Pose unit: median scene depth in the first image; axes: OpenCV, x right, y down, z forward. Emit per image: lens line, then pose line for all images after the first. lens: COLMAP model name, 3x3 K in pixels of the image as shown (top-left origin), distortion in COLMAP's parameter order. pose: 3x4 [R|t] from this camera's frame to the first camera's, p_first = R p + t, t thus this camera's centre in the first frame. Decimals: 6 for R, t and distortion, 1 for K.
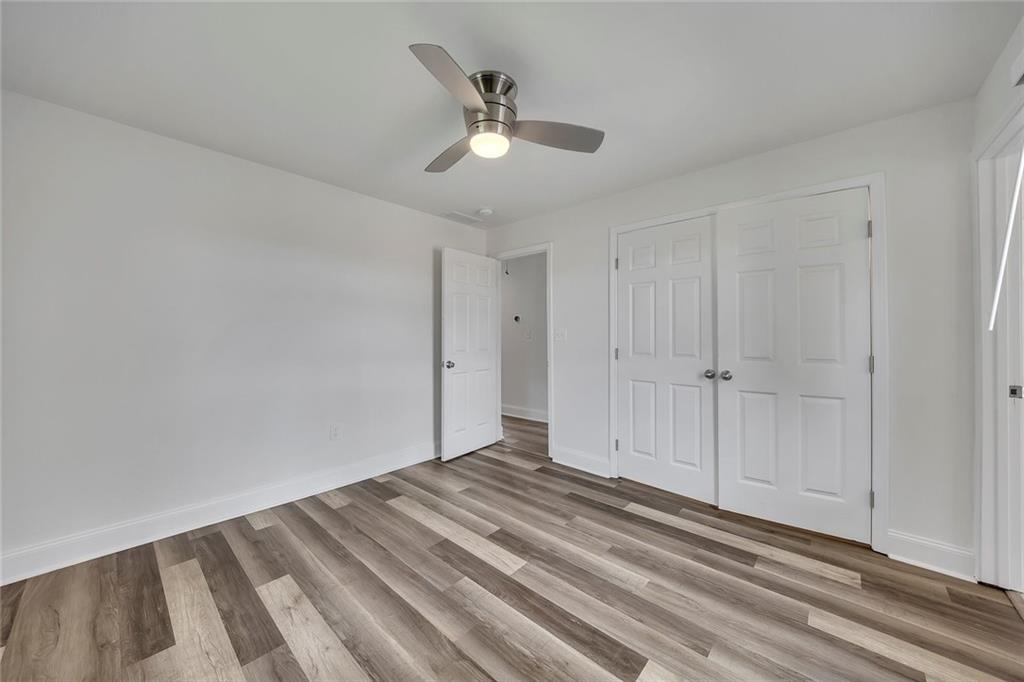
lens RADIAL K [[299.7, 0, 512.0], [0, 299.7, 341.0], [0, 0, 1]] dist [0.000430, -0.000024]
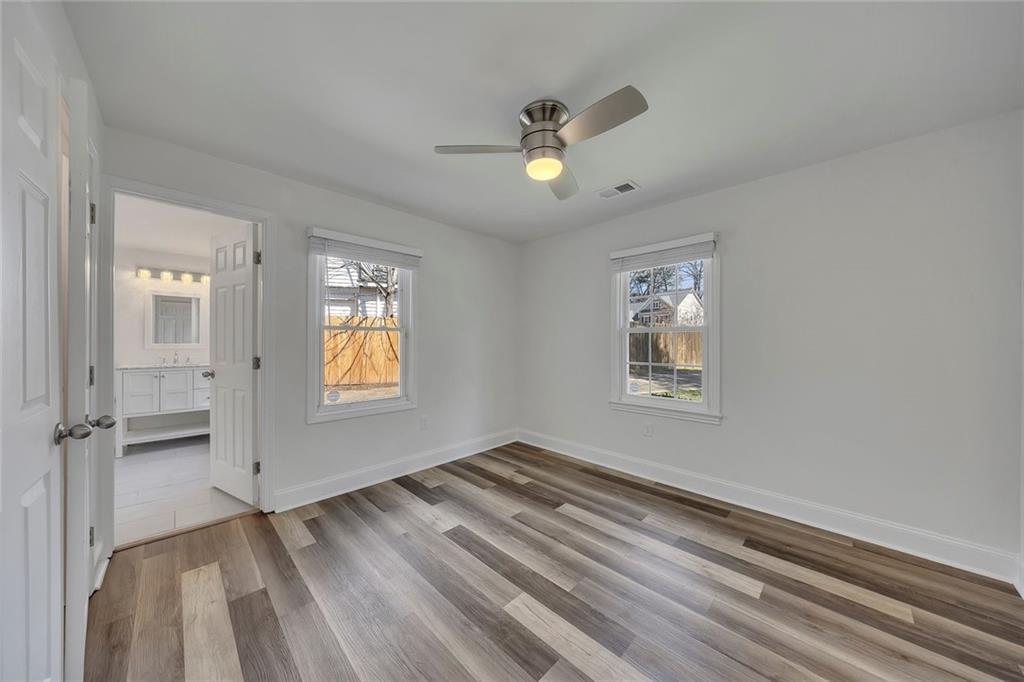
lens RADIAL K [[299.7, 0, 512.0], [0, 299.7, 341.0], [0, 0, 1]] dist [0.000430, -0.000024]
pose [[-0.998379, -0.005475, 0.056652, -0.022093], [-0.004973, 0.999947, 0.008987, -0.035532], [-0.056698, 0.008691, -0.998354, 2.005559]]
